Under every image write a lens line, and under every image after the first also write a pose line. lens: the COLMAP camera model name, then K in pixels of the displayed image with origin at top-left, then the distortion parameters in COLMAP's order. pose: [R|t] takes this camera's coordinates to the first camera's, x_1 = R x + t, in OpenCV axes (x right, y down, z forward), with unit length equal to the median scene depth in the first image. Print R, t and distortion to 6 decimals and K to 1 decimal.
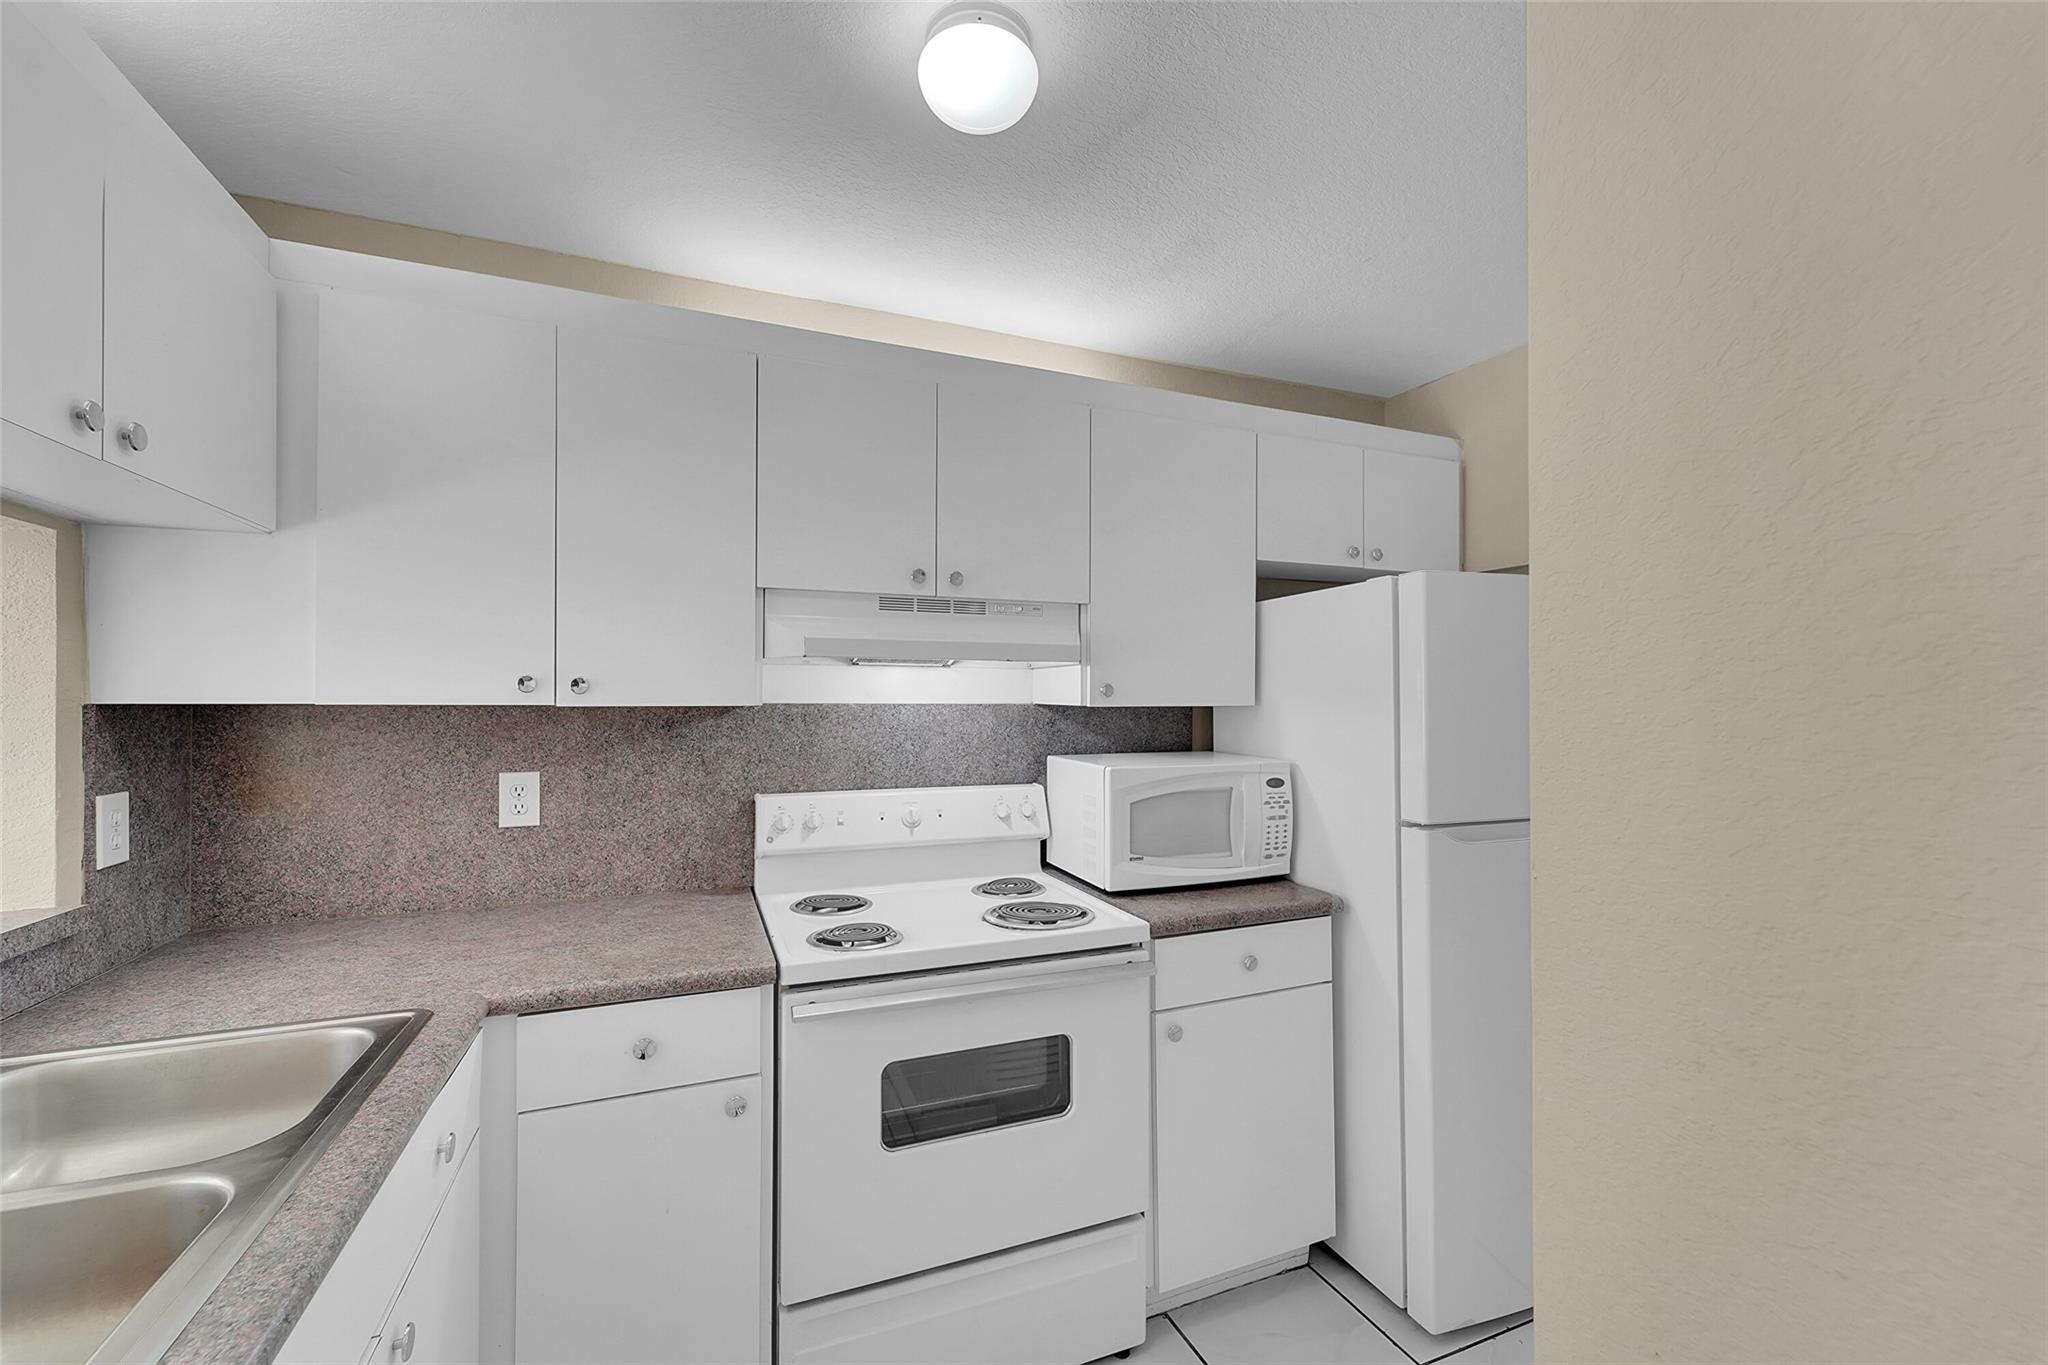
lens RADIAL K [[822.4, 0, 1021.8], [0, 822.4, 678.2], [0, 0, 1]] dist [0.002851, -0.000813]
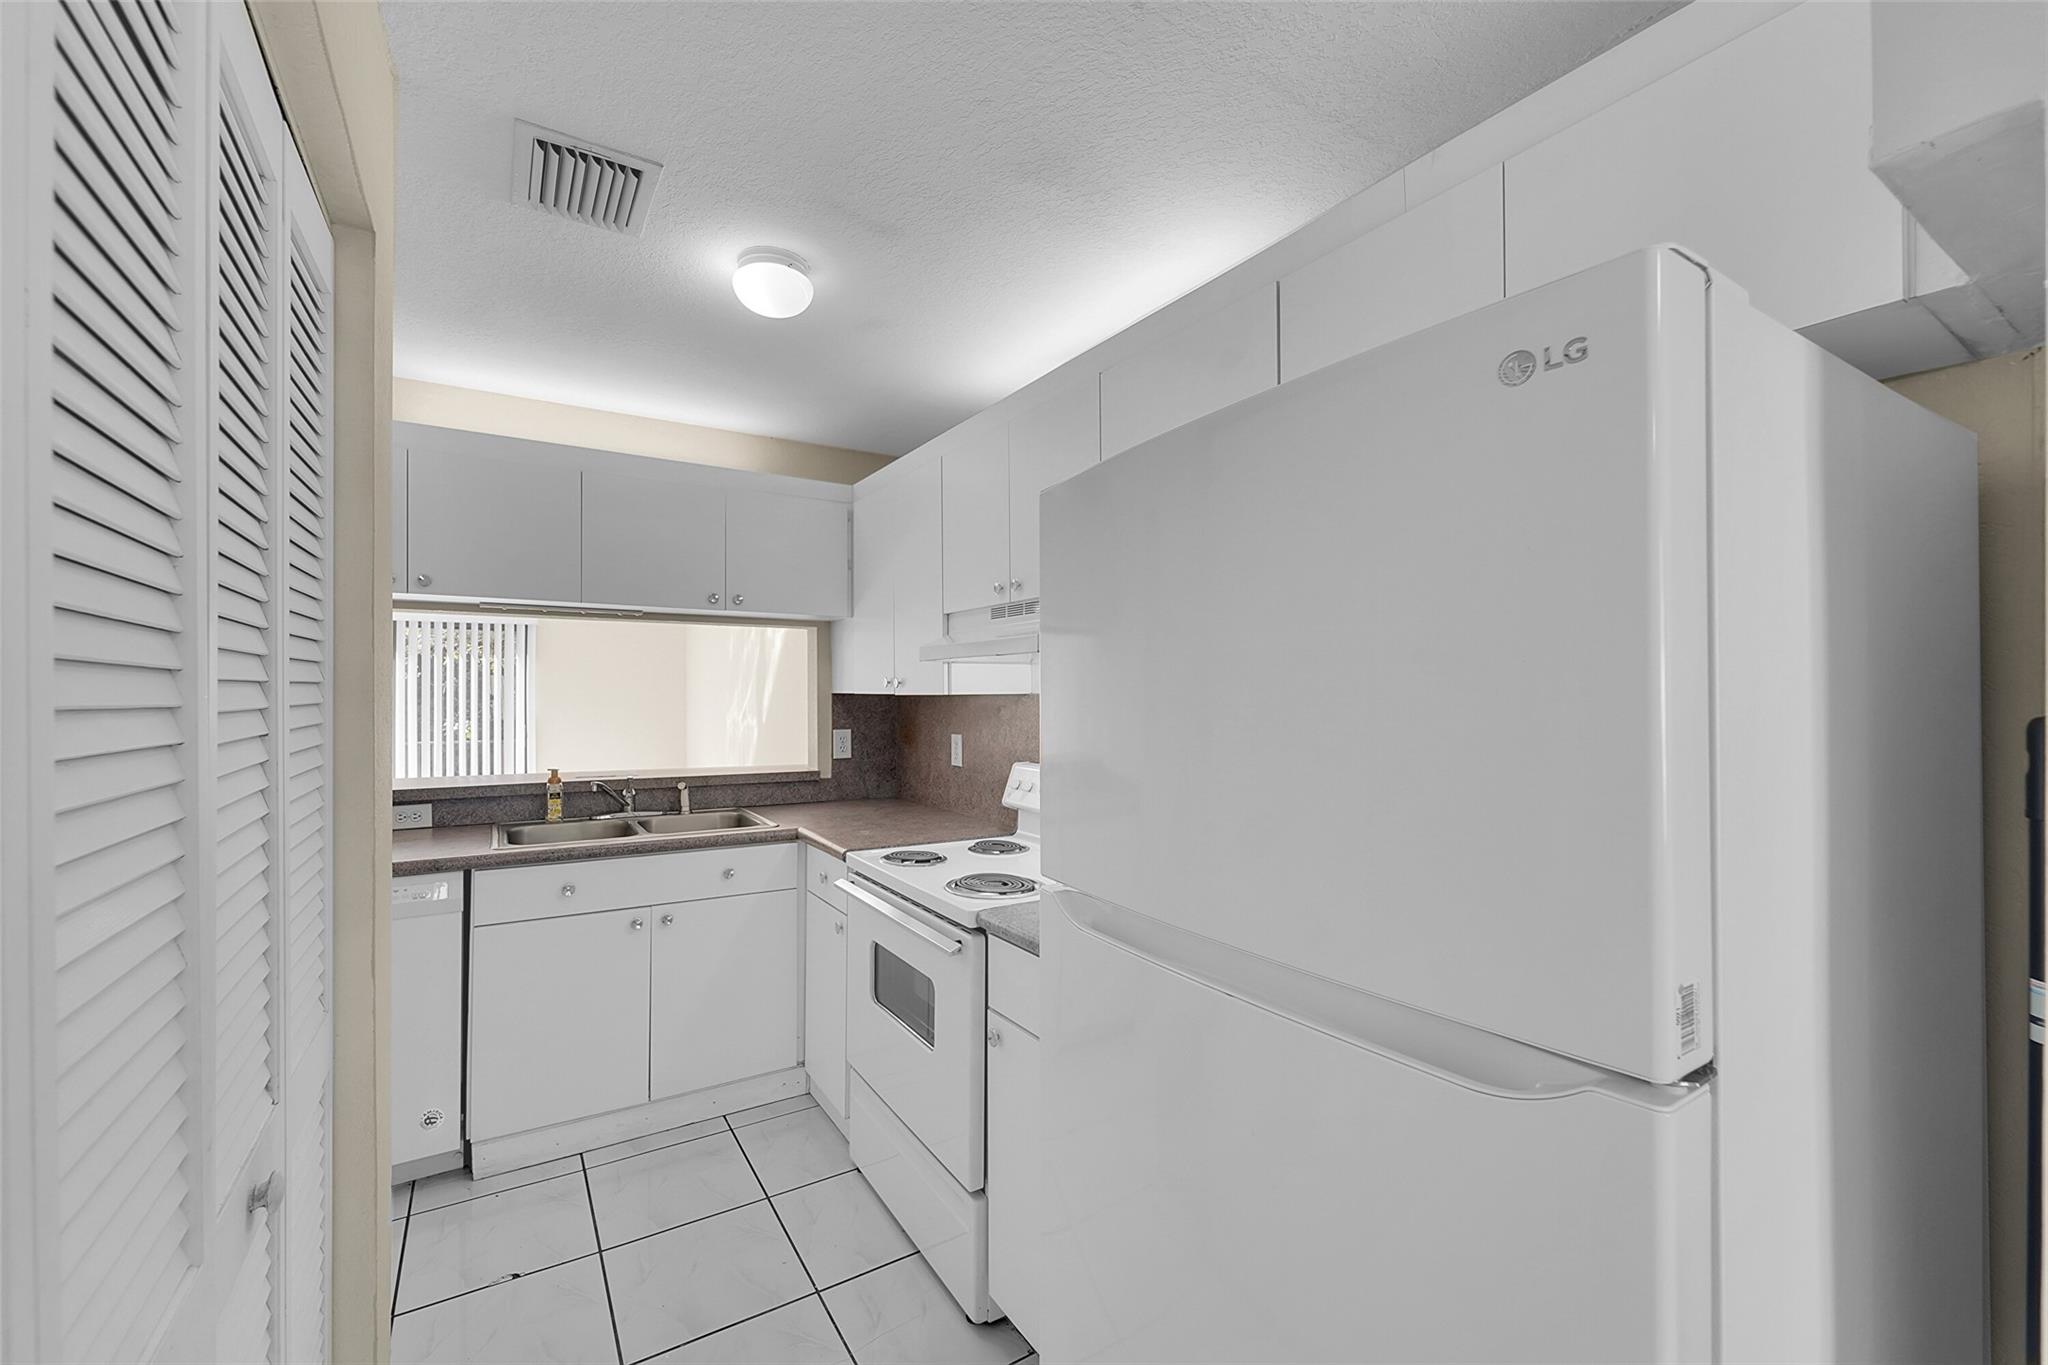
lens RADIAL K [[822.4, 0, 1021.2], [0, 822.4, 692.2], [0, 0, 1]] dist [0.002851, -0.000813]
pose [[0.194277, 0.002817, -0.980943, 1.012693], [0.030735, 0.999487, 0.008957, 0.016876], [0.980465, -0.031889, 0.194091, 0.760097]]
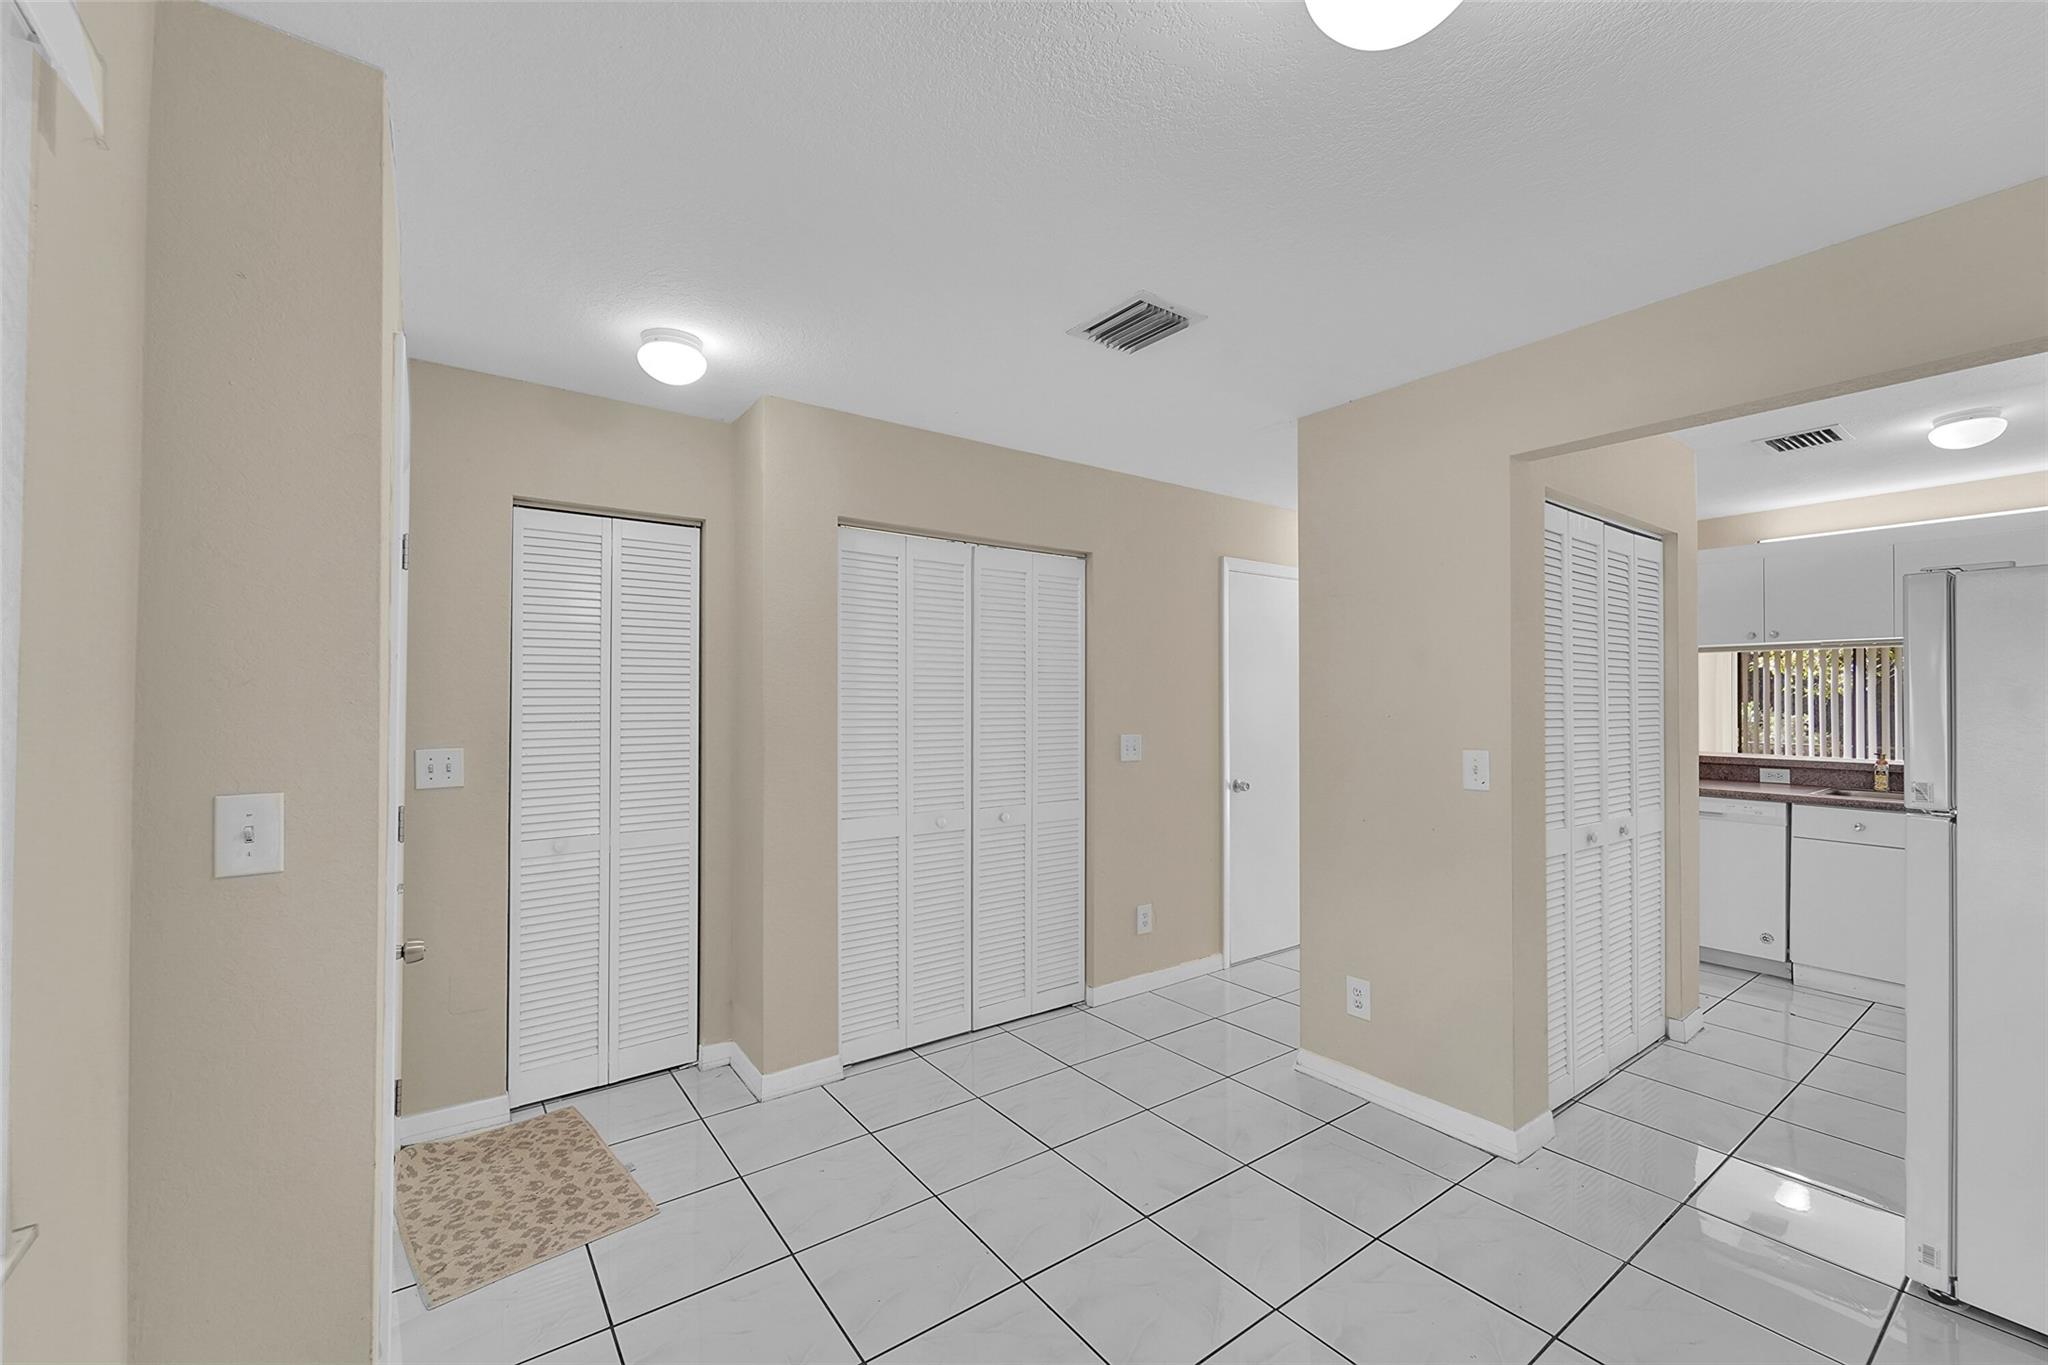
lens RADIAL K [[822.4, 0, 1020.7], [0, 822.4, 694.9], [0, 0, 1]] dist [0.002851, -0.000813]
pose [[-0.967032, -0.004528, -0.254616, 1.956638], [0.004504, 0.999381, -0.034879, 0.050928], [0.254617, -0.034876, -0.966413, 1.607606]]
